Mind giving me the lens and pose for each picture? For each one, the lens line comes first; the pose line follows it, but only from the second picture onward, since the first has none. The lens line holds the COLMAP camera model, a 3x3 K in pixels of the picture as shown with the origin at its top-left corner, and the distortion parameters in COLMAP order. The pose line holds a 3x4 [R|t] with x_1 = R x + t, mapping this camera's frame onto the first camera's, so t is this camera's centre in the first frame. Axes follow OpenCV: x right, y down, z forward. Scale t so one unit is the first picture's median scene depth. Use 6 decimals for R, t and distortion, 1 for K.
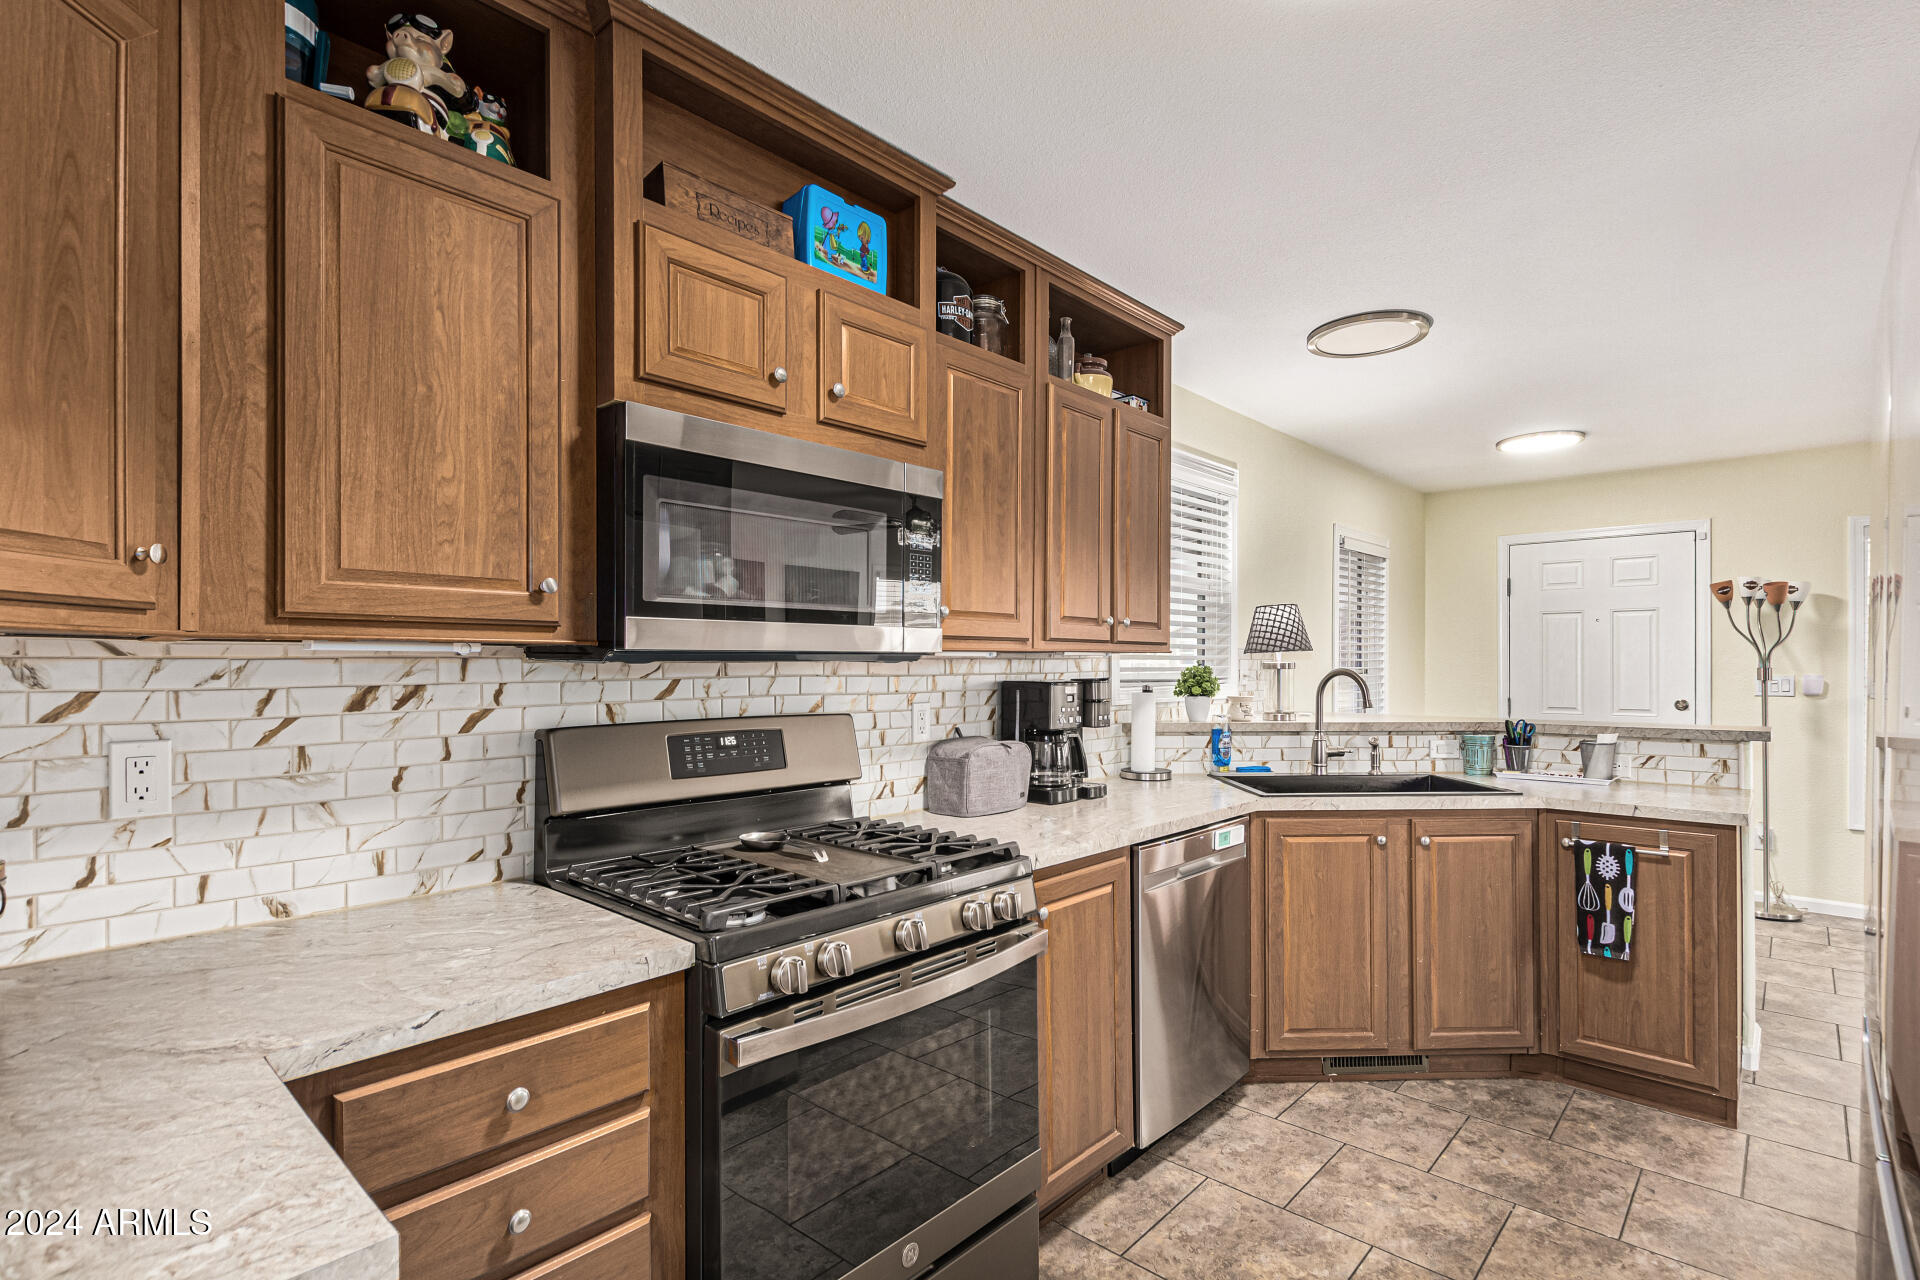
lens RADIAL K [[907.3, 0, 957.4], [0, 907.3, 659.8], [0, 0, 1]] dist [-0.000220, -0.000063]
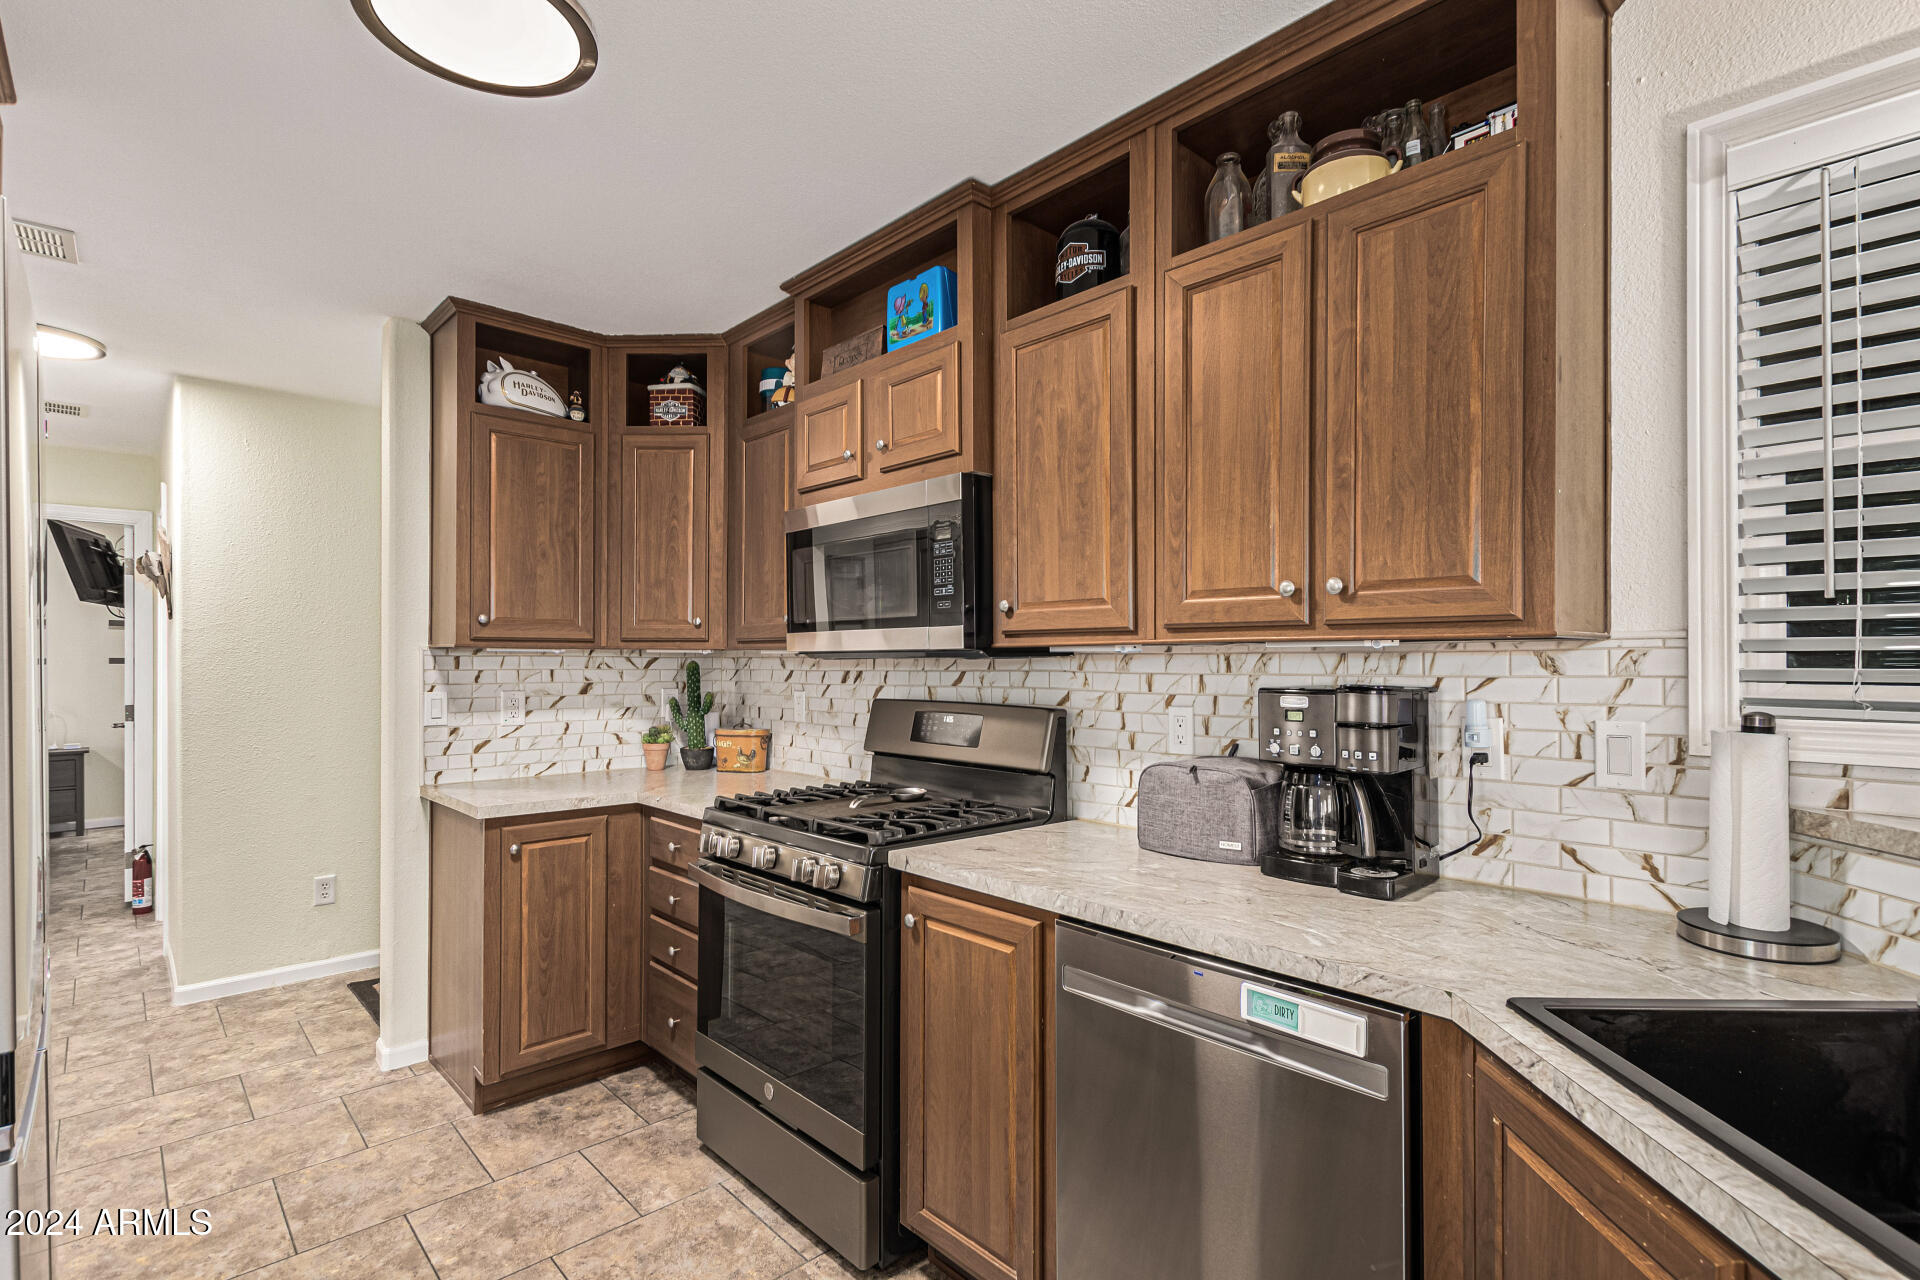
lens RADIAL K [[912.7, 0, 957.4], [0, 912.7, 648.2], [0, 0, 1]] dist [0.000043, 0.000175]
pose [[-0.079161, -0.007489, -0.996834, 0.949965], [0.007861, 0.999936, -0.008136, -0.001396], [0.996831, -0.008480, -0.079097, 1.010846]]
